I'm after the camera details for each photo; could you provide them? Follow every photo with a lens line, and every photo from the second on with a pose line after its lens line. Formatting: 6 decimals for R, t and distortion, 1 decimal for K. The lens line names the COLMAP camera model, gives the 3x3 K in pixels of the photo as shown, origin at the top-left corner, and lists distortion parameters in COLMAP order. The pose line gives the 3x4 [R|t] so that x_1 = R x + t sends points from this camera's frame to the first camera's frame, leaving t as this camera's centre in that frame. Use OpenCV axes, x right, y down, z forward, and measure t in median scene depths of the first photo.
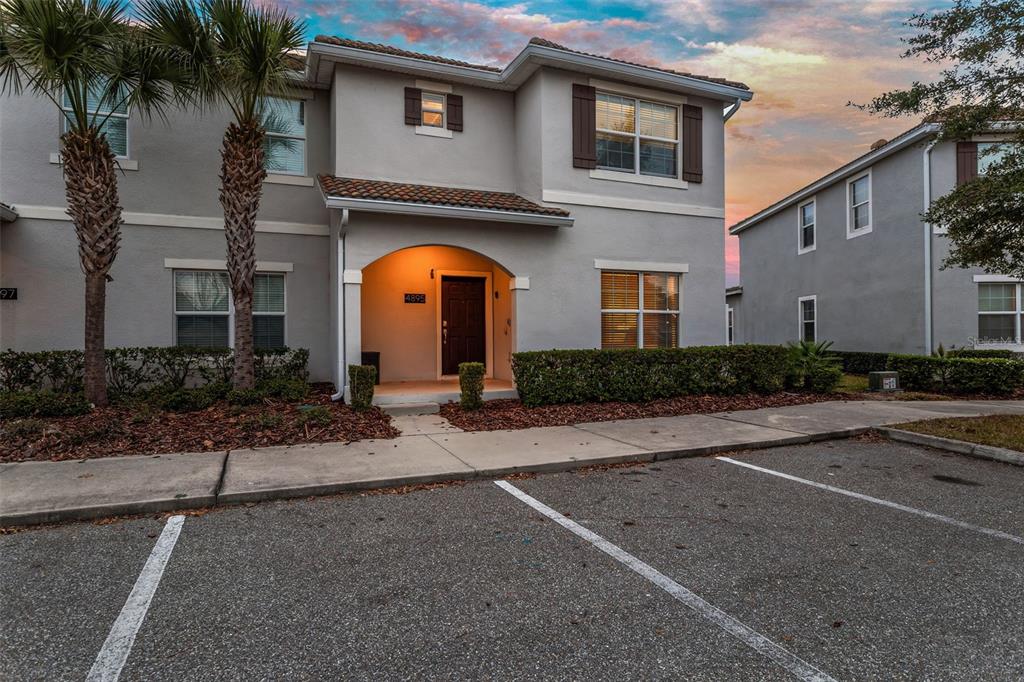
lens RADIAL K [[539.9, 0, 512.0], [0, 539.9, 341.0], [0, 0, 1]] dist [-0.000079, 0.000276]
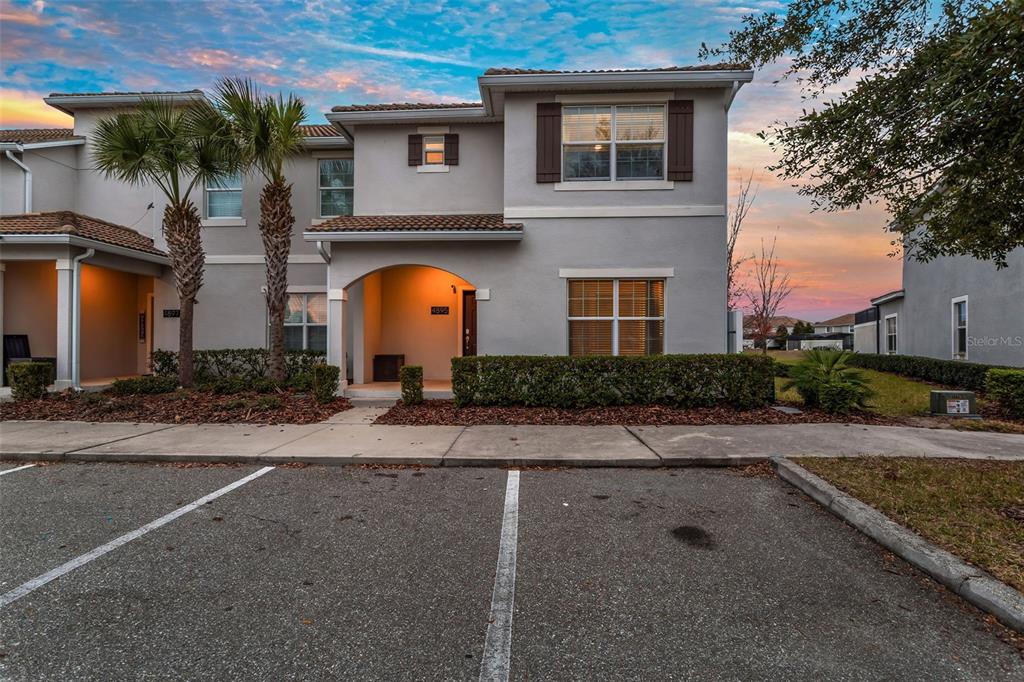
lens RADIAL K [[457.3, 0, 510.6], [0, 457.3, 347.6], [0, 0, 1]] dist [0.003424, 0.000436]
pose [[0.914776, 0.010488, -0.403825, 0.423583], [-0.009522, 0.999945, 0.004399, -0.003001], [0.403849, -0.000179, 0.914826, 0.157145]]
